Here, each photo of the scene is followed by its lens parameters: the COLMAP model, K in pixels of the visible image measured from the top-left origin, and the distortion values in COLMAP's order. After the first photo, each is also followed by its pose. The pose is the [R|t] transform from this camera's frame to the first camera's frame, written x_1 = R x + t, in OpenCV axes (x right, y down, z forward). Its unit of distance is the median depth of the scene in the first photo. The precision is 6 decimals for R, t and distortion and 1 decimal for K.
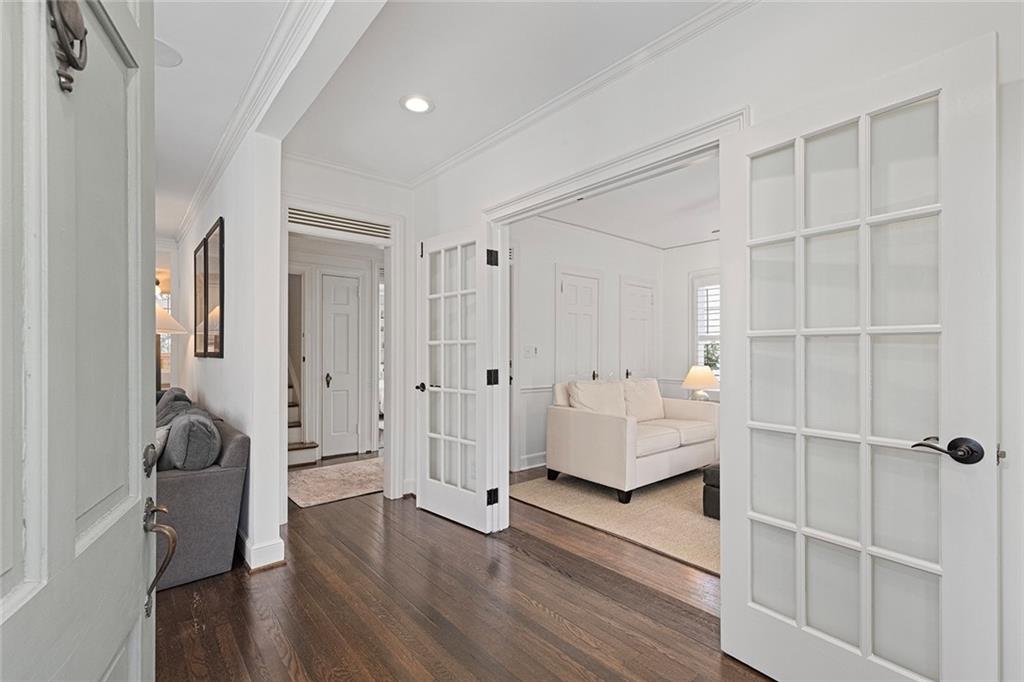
lens RADIAL K [[448.0, 0, 513.0], [0, 448.0, 345.0], [0, 0, 1]] dist [0.001511, -0.000070]
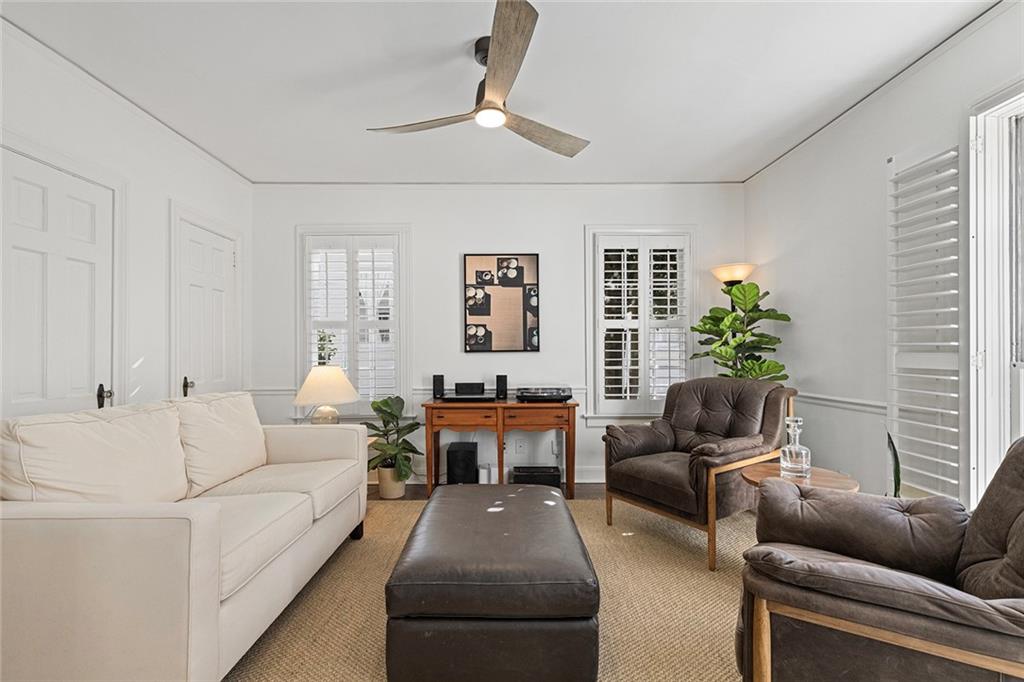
lens RADIAL K [[448.0, 0, 513.0], [0, 448.0, 345.0], [0, 0, 1]] dist [0.001511, -0.000070]
pose [[0.619688, 0.003125, 0.784842, 0.081035], [0.000237, 0.999991, -0.004168, 0.018835], [-0.784848, 0.002769, 0.619682, 0.379975]]
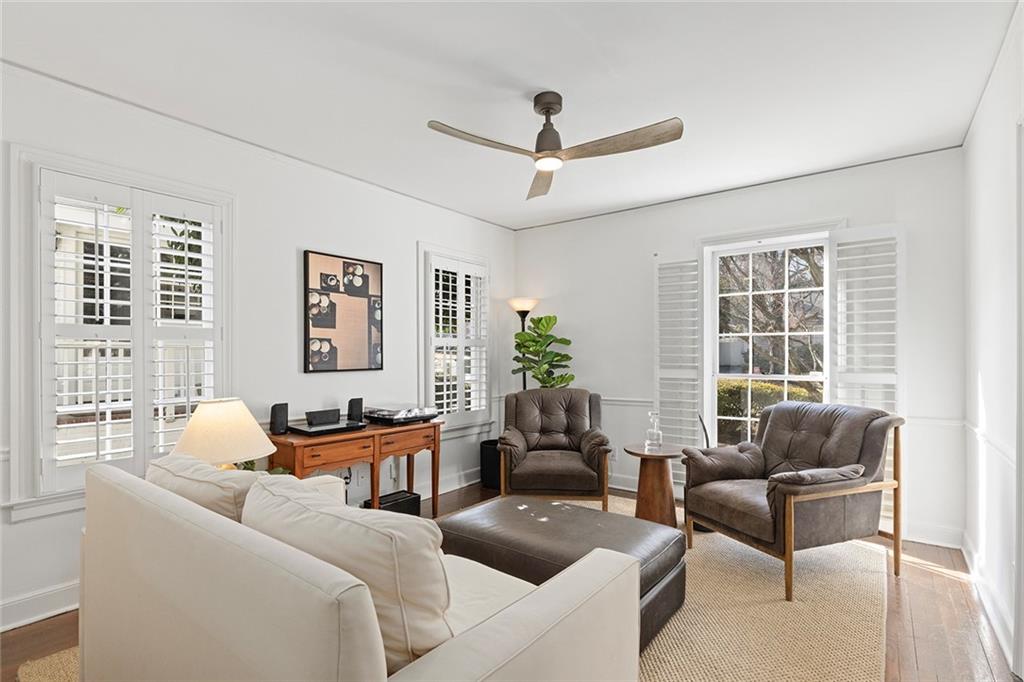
lens RADIAL K [[494.1, 0, 508.8], [0, 494.1, 344.3], [0, 0, 1]] dist [-0.006178, 0.000626]
pose [[-0.233487, 0.021237, 0.972128, -0.080924], [-0.004247, 0.999730, -0.022860, 0.004367], [-0.972351, -0.009466, -0.233334, 0.783945]]
